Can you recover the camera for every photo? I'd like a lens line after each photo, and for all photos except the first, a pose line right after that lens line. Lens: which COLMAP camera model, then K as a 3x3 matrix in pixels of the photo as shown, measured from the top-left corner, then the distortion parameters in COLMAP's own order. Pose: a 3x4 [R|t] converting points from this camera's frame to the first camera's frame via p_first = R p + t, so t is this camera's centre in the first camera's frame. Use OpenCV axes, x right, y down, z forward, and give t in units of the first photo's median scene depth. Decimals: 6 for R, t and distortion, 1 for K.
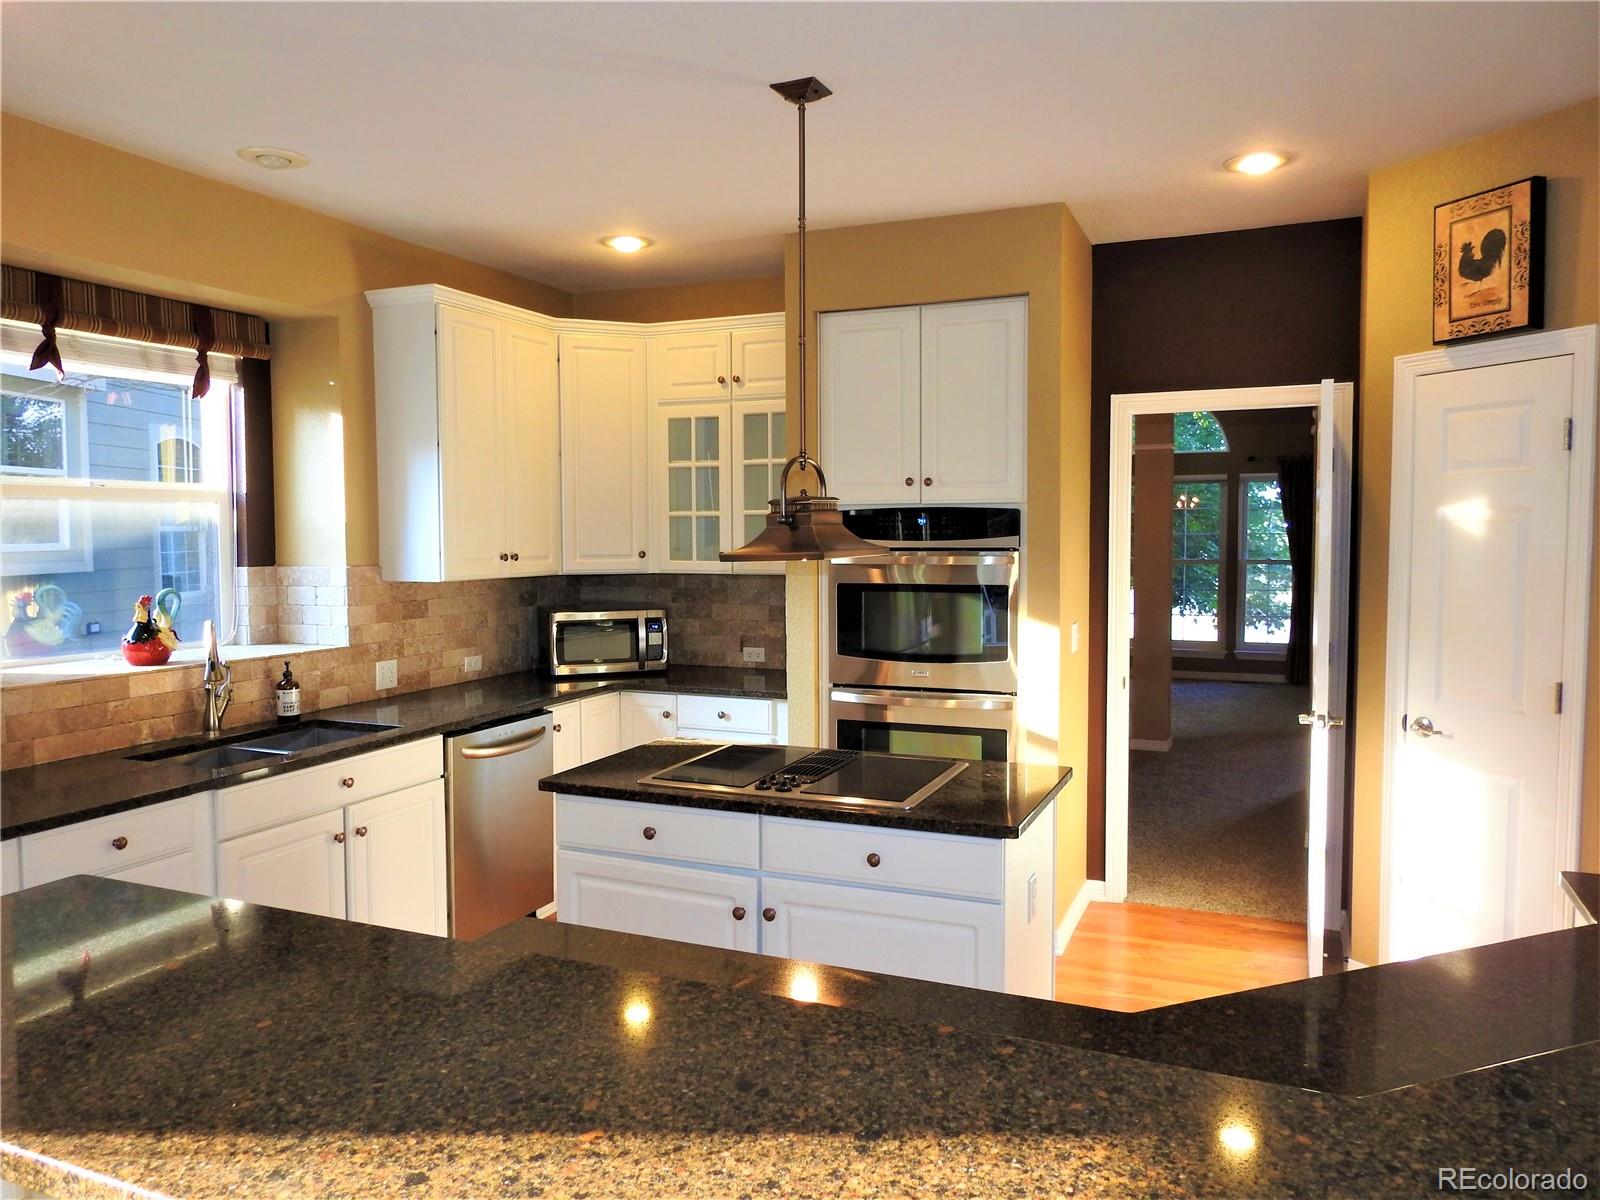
lens RADIAL K [[1146.8, 0, 796.0], [0, 1146.8, 599.6], [0, 0, 1]] dist [-0.004213, 0.006250]
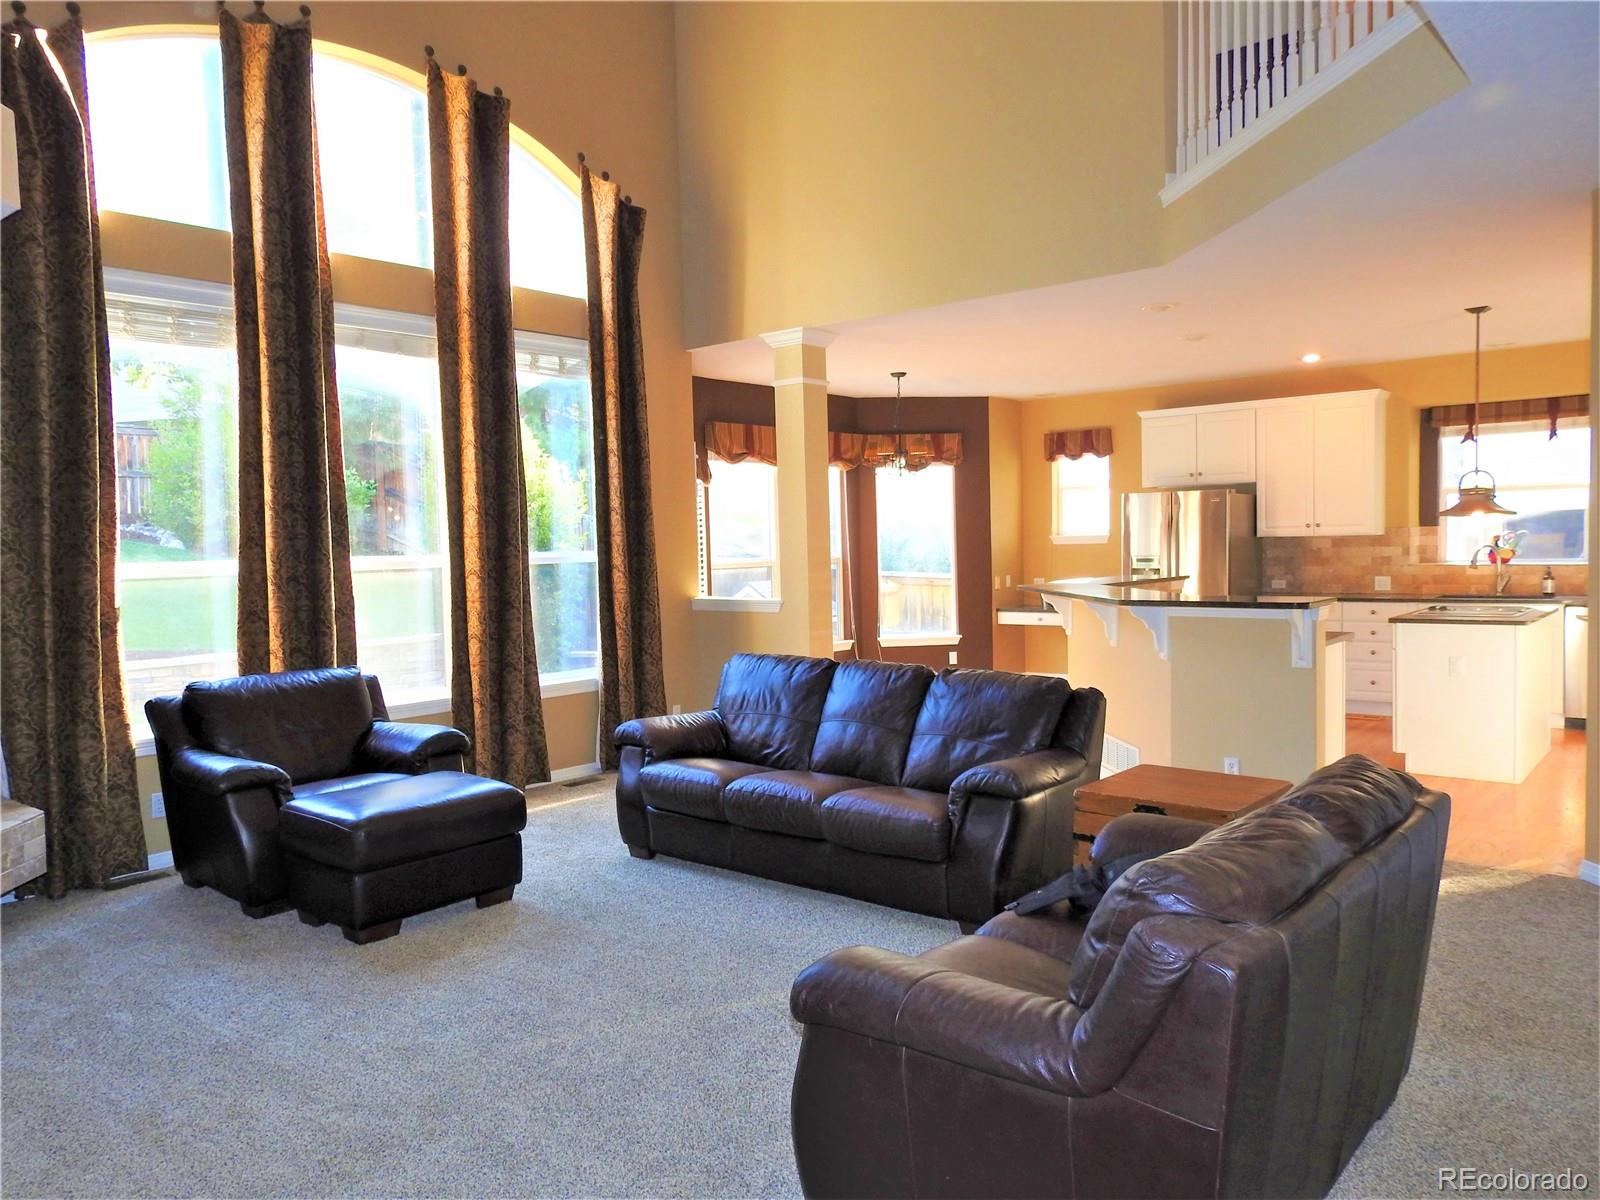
lens RADIAL K [[1146.8, 0, 799.6], [0, 1146.8, 600.9], [0, 0, 1]] dist [-0.004213, 0.006250]
pose [[-0.282362, 0.061633, -0.957326, 1.767940], [-0.032725, 0.996734, 0.073822, 0.005994], [0.958750, 0.052173, -0.279423, 0.255222]]
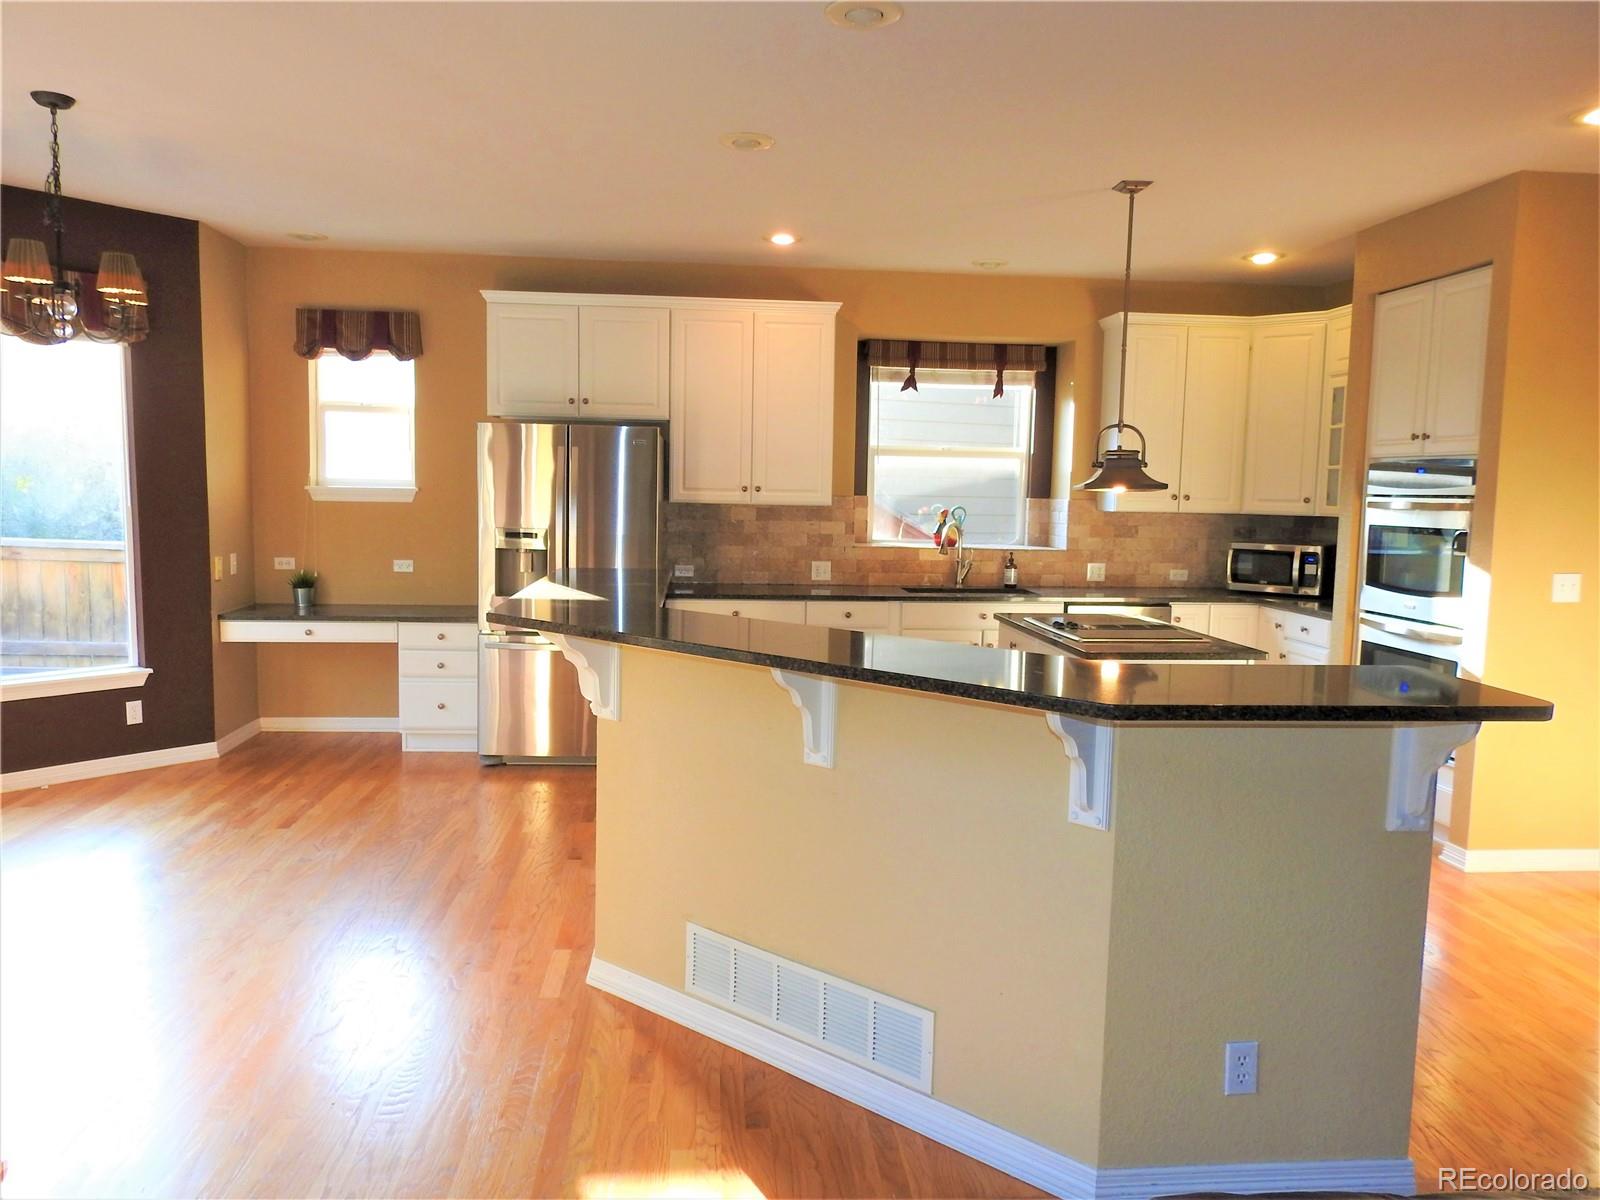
lens RADIAL K [[1146.8, 0, 803.9], [0, 1146.8, 598.4], [0, 0, 1]] dist [-0.004213, 0.006250]
pose [[0.482815, 0.099736, -0.870024, 0.810071], [-0.075329, 0.994541, 0.072207, 0.020306], [0.872476, 0.030676, 0.487693, -0.083239]]
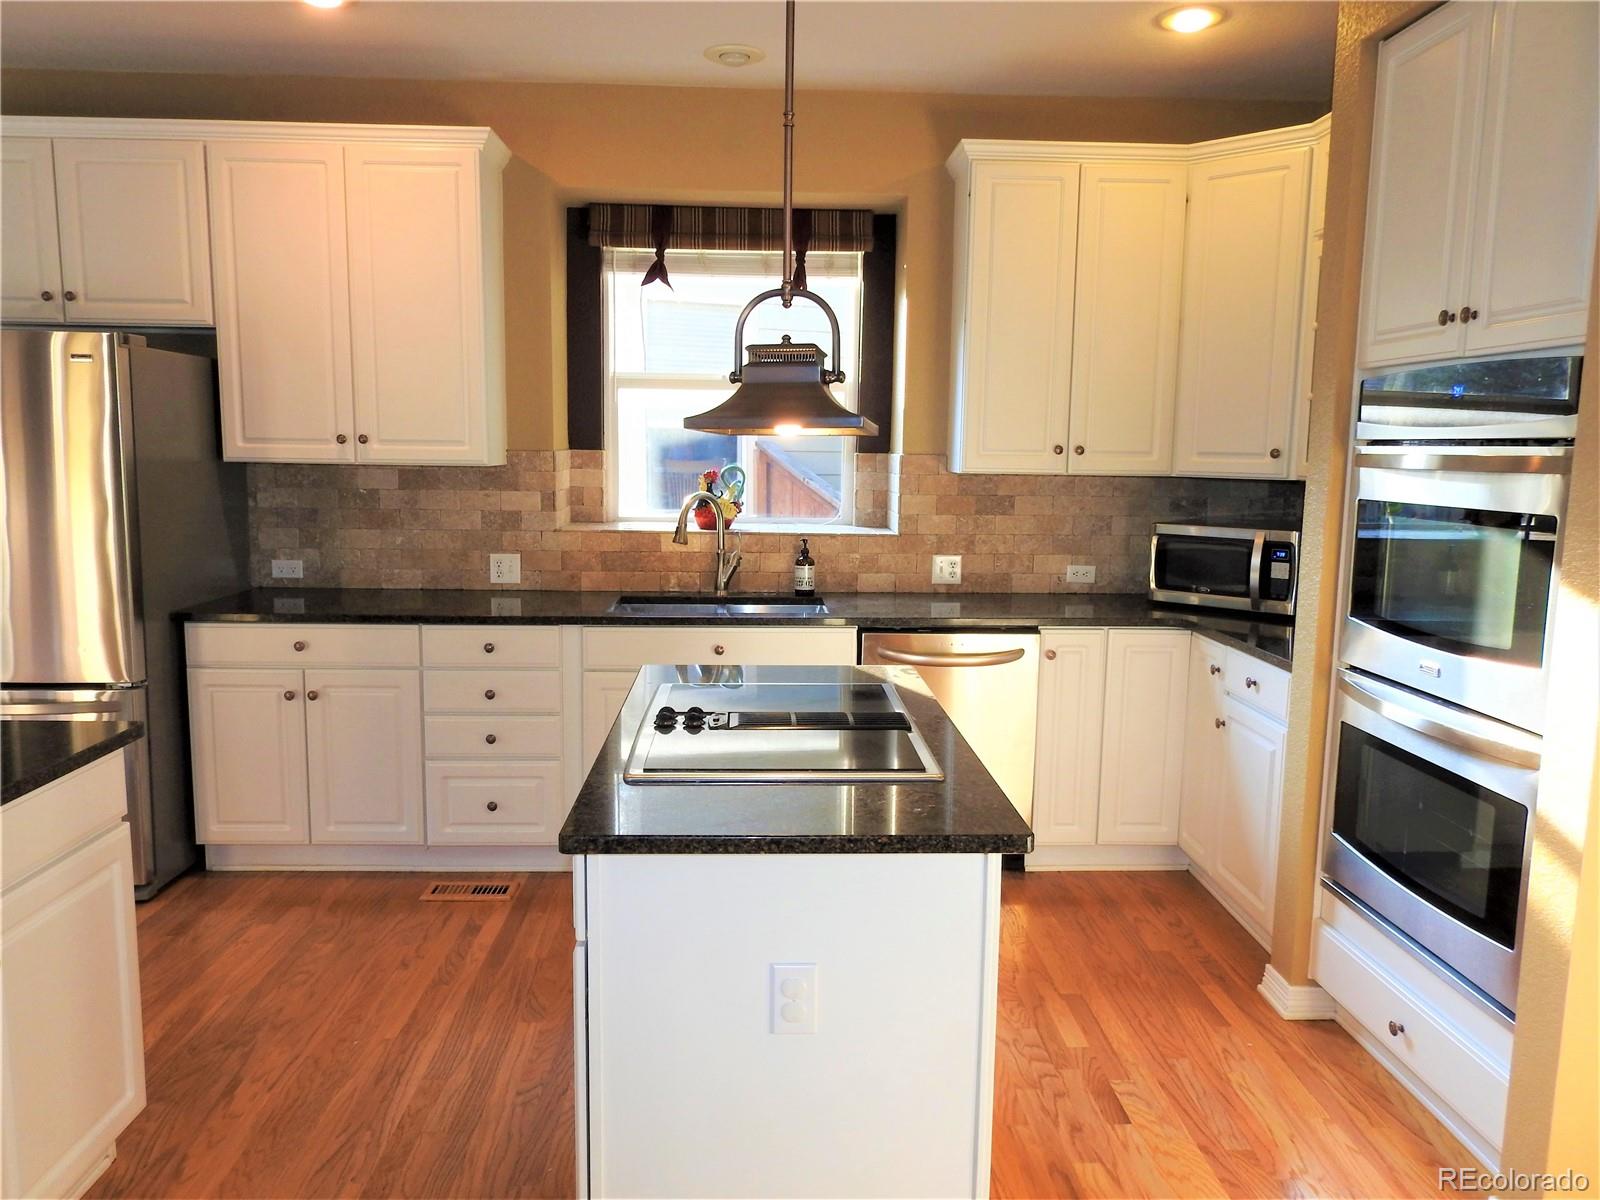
lens RADIAL K [[1146.8, 0, 806.0], [0, 1146.8, 594.3], [0, 0, 1]] dist [-0.004213, 0.006250]
pose [[0.437993, 0.128585, -0.889735, 0.465386], [-0.071709, 0.991561, 0.108001, -0.009431], [0.896114, 0.016499, 0.443517, 0.482931]]
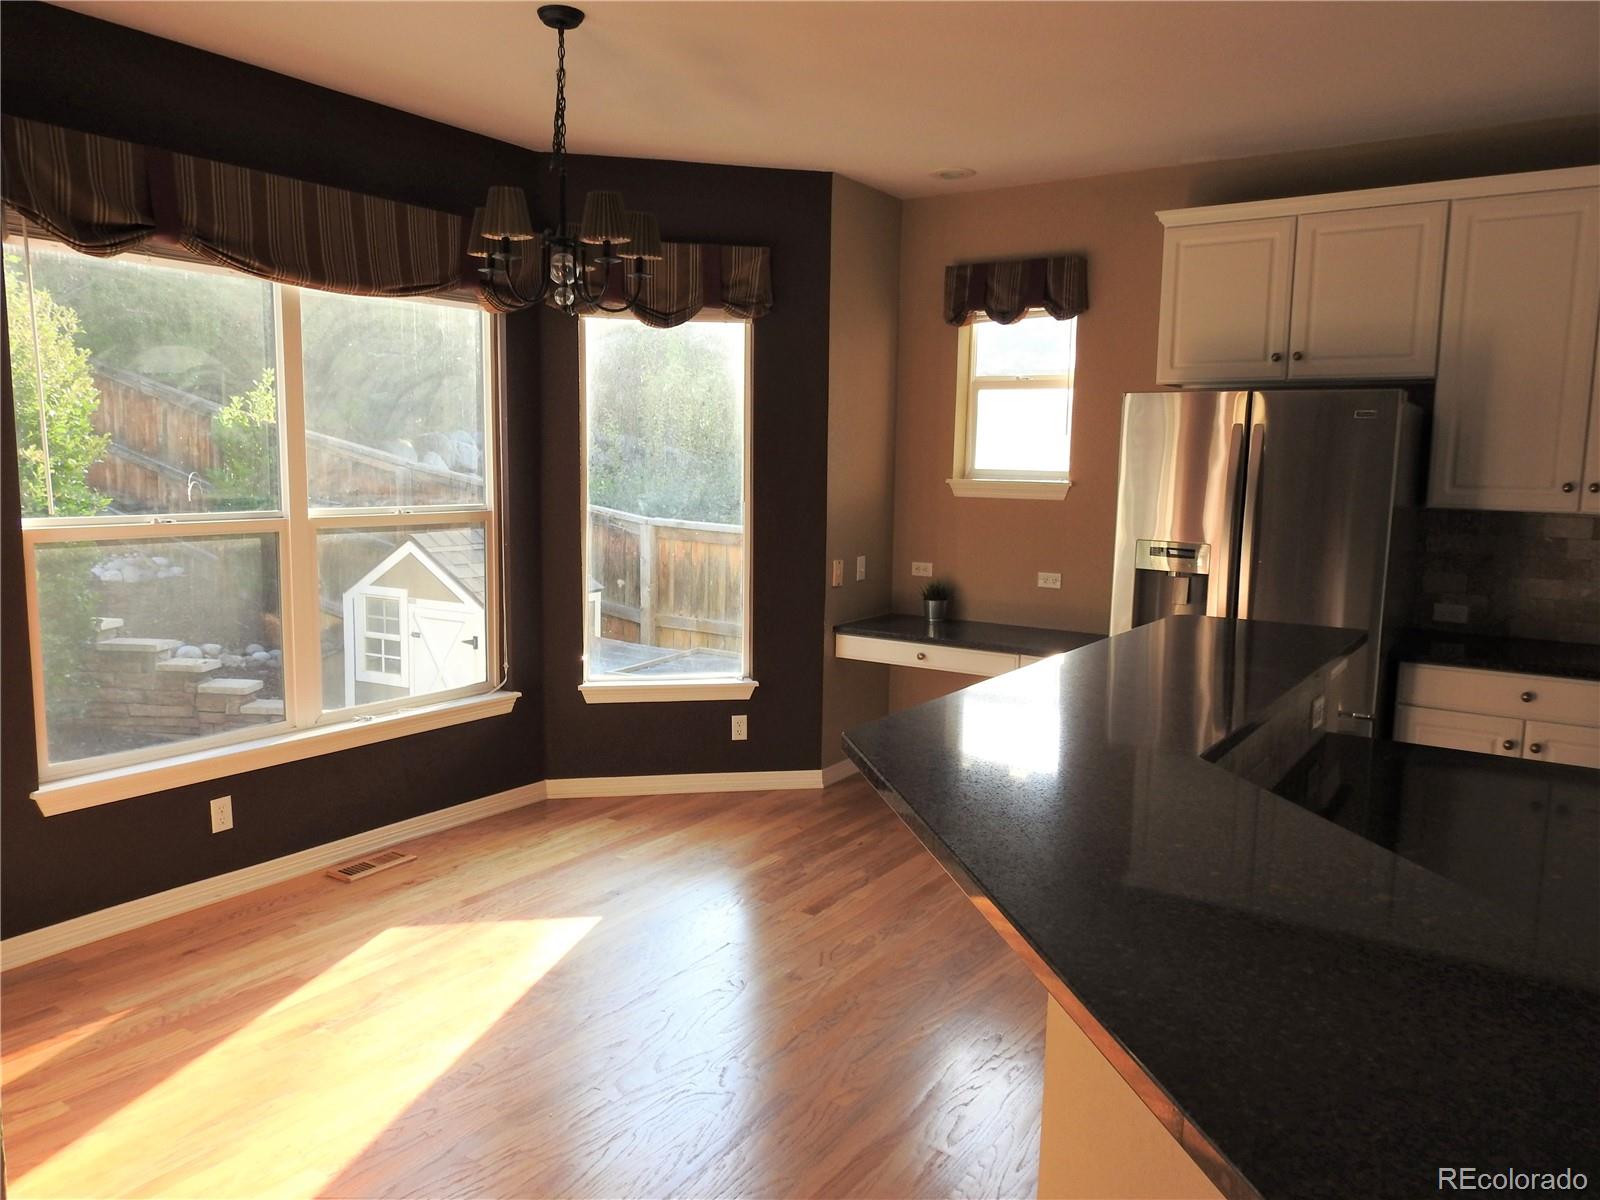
lens RADIAL K [[1146.8, 0, 805.1], [0, 1146.8, 603.1], [0, 0, 1]] dist [-0.004213, 0.006250]
pose [[-0.180107, 0.126744, -0.975447, 0.459208], [-0.075491, 0.986958, 0.142178, -0.000686], [0.980746, 0.099245, -0.168190, 0.142721]]
